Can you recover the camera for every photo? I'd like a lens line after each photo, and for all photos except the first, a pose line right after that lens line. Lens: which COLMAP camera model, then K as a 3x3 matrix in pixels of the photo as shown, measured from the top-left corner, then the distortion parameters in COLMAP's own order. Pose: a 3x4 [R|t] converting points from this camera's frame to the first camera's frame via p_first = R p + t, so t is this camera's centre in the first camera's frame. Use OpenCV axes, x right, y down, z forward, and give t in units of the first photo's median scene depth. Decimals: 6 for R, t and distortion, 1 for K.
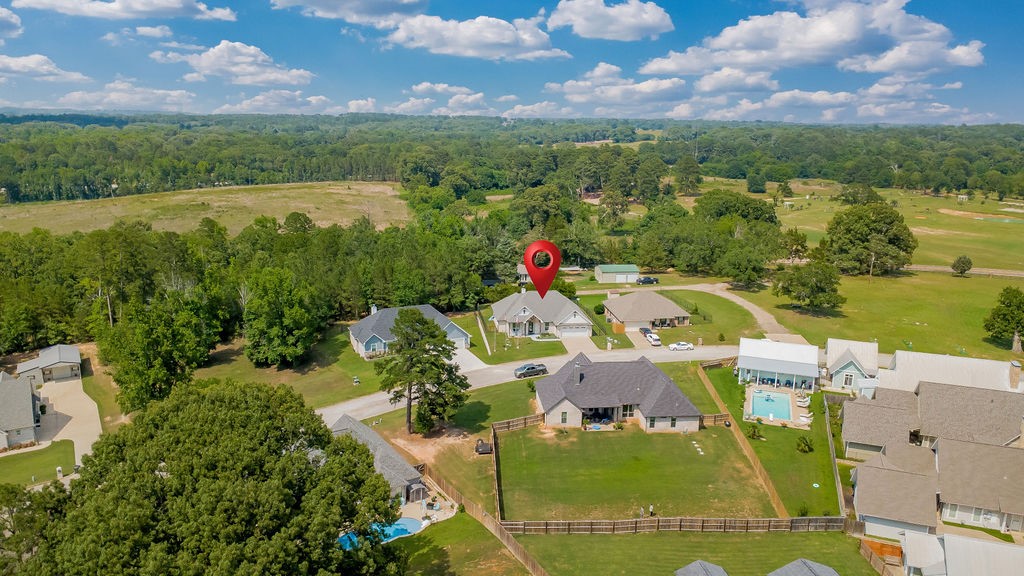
lens RADIAL K [[719.4, 0, 511.2], [0, 719.4, 288.1], [0, 0, 1]] dist [0.011792, -0.006862]
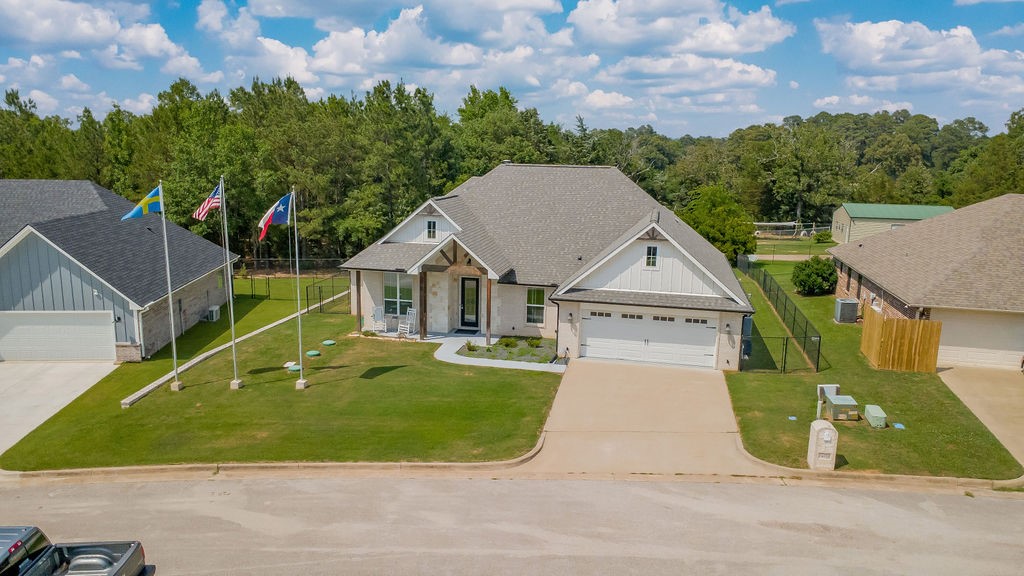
lens RADIAL K [[719.4, 0, 510.0], [0, 719.4, 290.0], [0, 0, 1]] dist [0.011792, -0.006862]
pose [[0.942031, 0.067811, -0.328602, 0.115810], [-0.080007, 0.996512, -0.023719, 0.055051], [0.325847, 0.048634, 0.944171, 0.793543]]
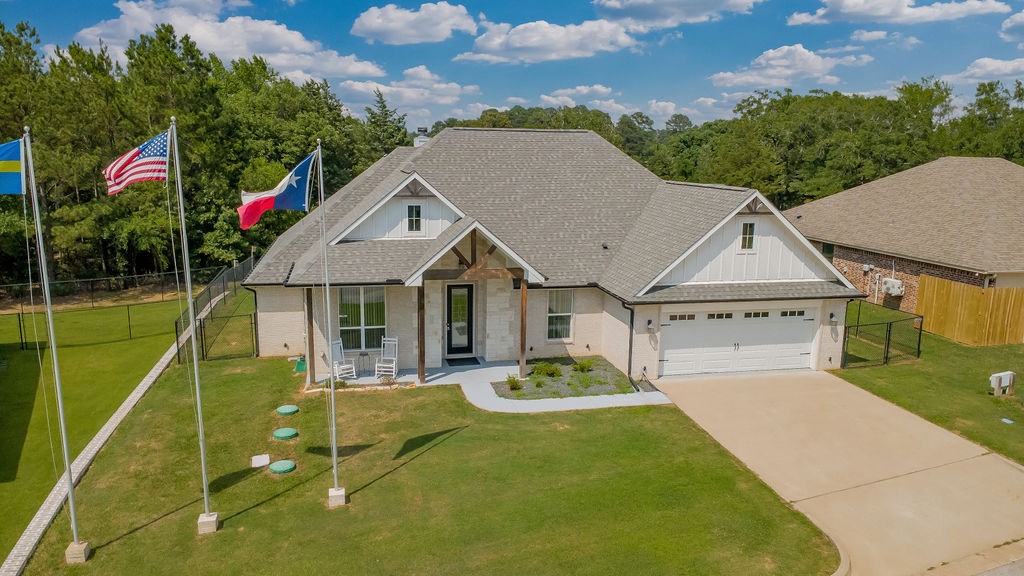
lens RADIAL K [[719.4, 0, 512.6], [0, 719.4, 286.9], [0, 0, 1]] dist [0.011792, -0.006862]
pose [[0.995715, -0.018614, 0.090580, 0.024823], [0.021758, 0.999190, -0.033844, 0.052981], [-0.089877, 0.035669, 0.995314, 0.844229]]
